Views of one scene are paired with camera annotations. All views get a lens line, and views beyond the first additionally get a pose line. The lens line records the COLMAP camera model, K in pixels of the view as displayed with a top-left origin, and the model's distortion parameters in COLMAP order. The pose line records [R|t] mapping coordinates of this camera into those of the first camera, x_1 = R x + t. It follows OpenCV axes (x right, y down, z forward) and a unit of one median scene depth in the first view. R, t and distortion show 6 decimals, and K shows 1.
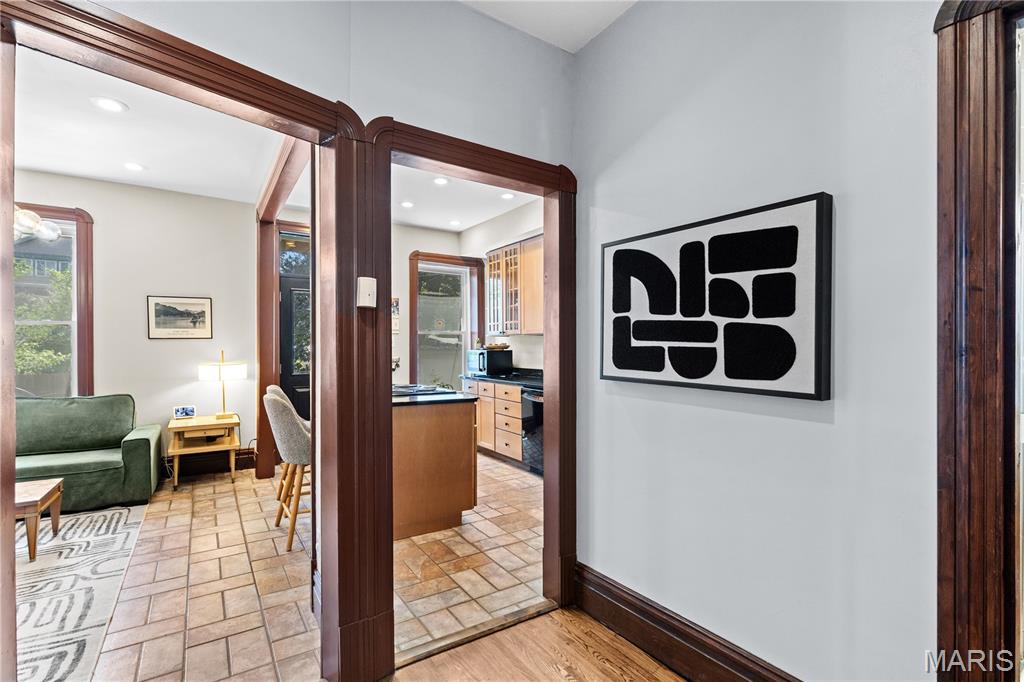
lens RADIAL K [[466.6, 0, 510.7], [0, 466.6, 343.0], [0, 0, 1]] dist [-0.000837, -0.000152]
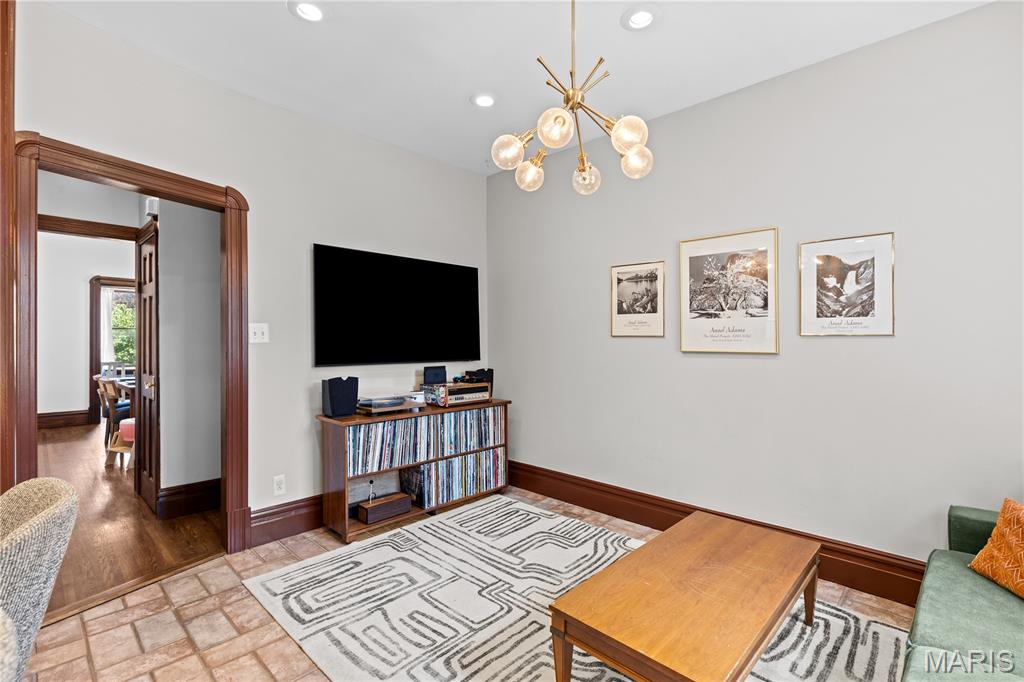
lens RADIAL K [[466.6, 0, 512.3], [0, 466.6, 339.2], [0, 0, 1]] dist [-0.000837, -0.000152]
pose [[-0.973823, -0.004713, -0.227257, -1.055686], [-0.004994, 0.999987, 0.000661, 0.008551], [0.227251, 0.001778, -0.973835, 1.967939]]
